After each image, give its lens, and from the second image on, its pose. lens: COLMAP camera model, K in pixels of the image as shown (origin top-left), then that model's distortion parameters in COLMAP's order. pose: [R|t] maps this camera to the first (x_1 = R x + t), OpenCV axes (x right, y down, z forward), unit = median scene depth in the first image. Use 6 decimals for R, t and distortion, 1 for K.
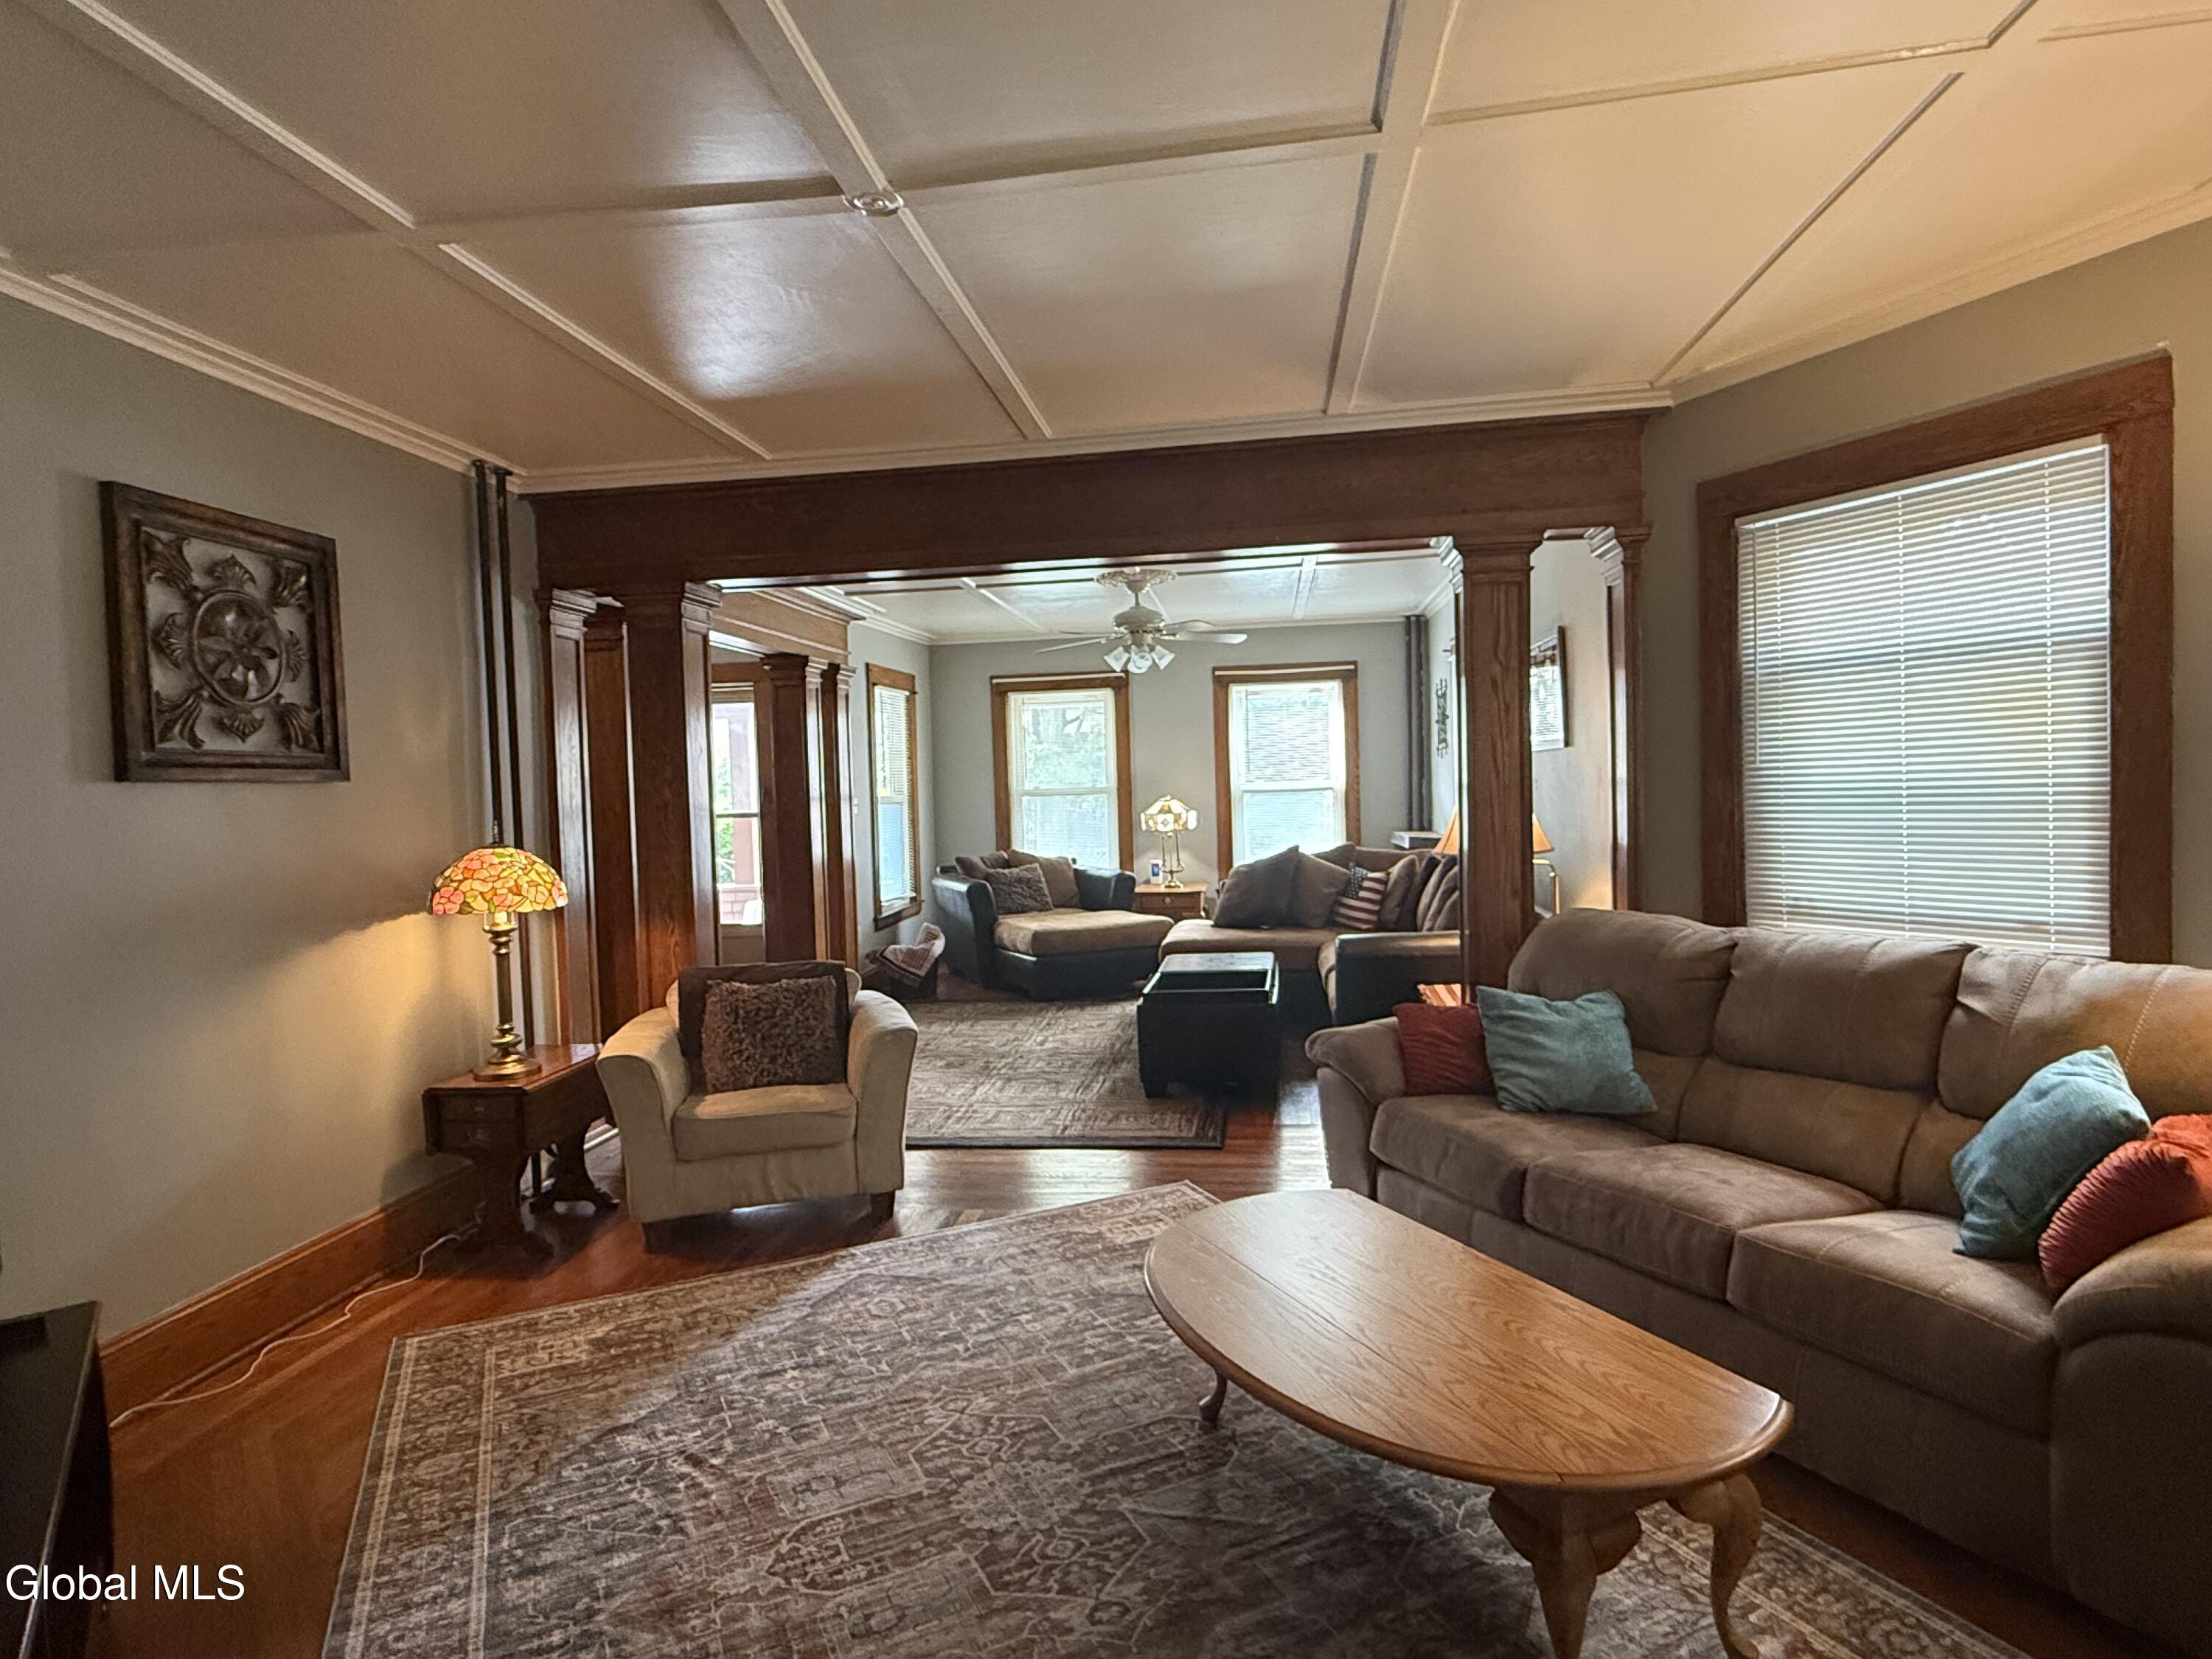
lens RADIAL K [[1233.9, 0, 1100.5], [0, 1233.9, 830.4], [0, 0, 1]] dist [0.000151, 0.000014]
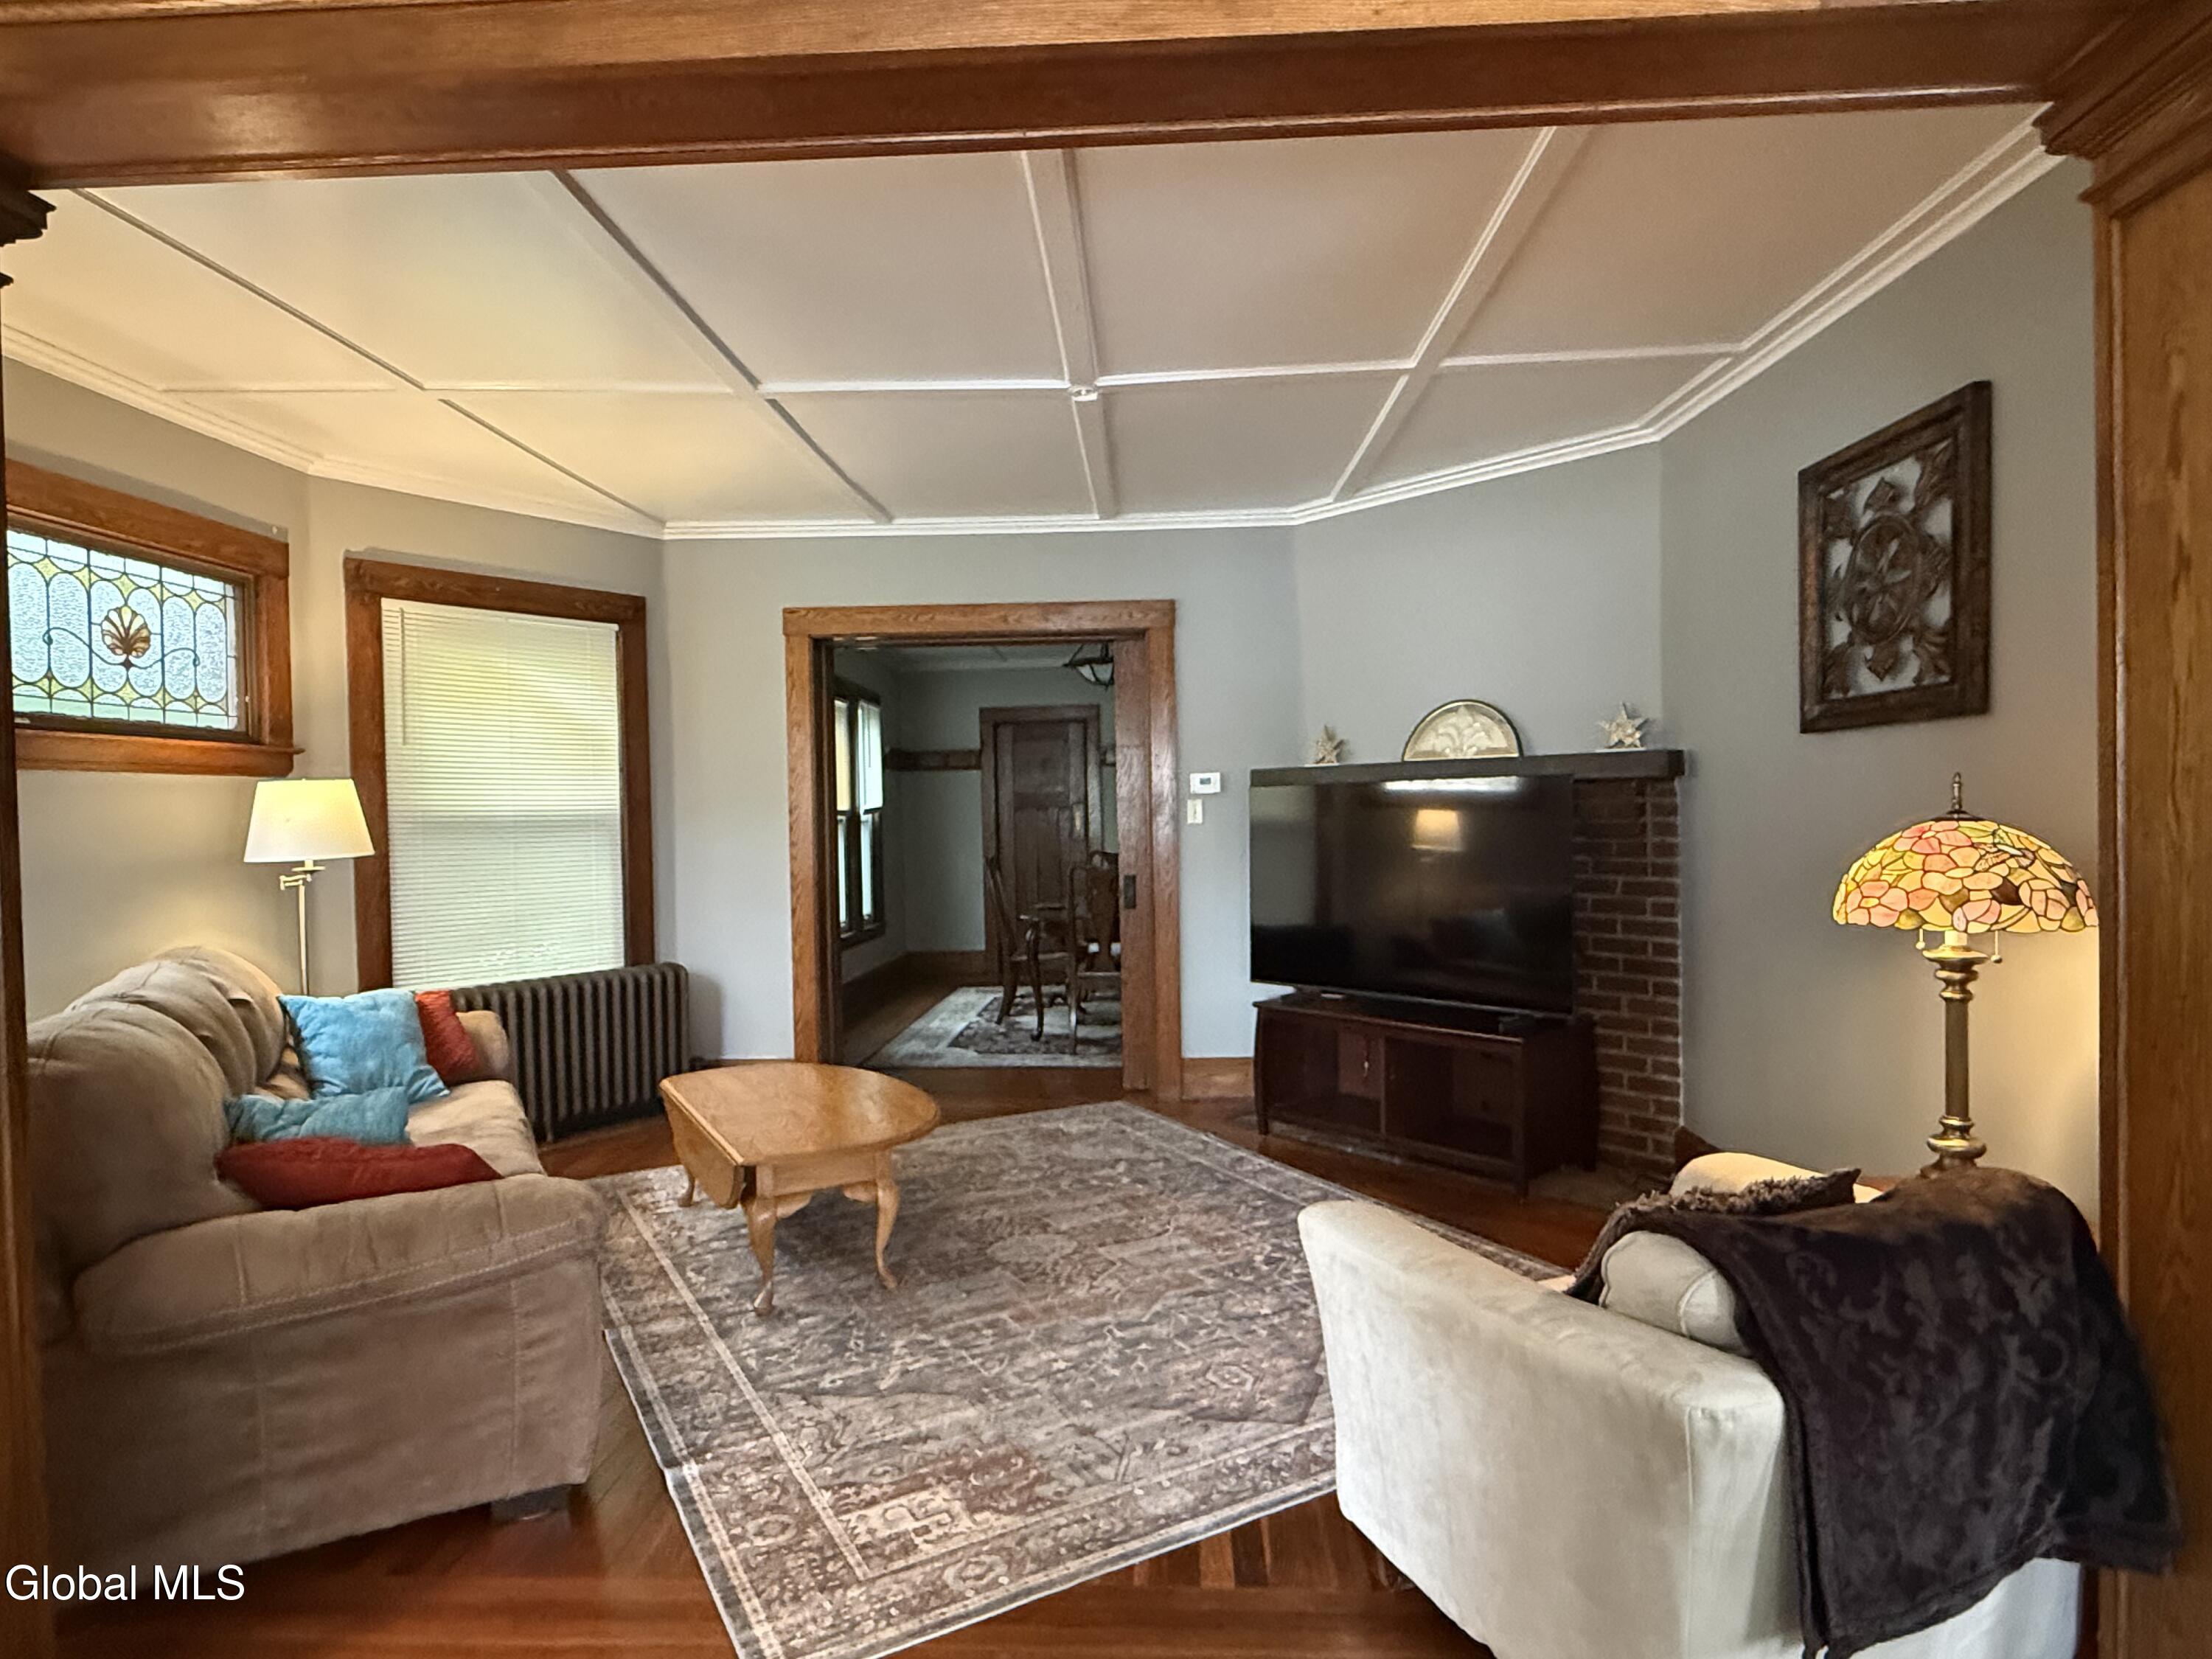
lens RADIAL K [[1233.9, 0, 1100.5], [0, 1233.9, 830.4], [0, 0, 1]] dist [0.000151, 0.000014]
pose [[-0.995081, 0.052951, -0.083728, -0.036265], [0.048297, 0.997225, 0.056662, -0.041894], [0.086496, 0.052339, -0.994876, 1.899019]]
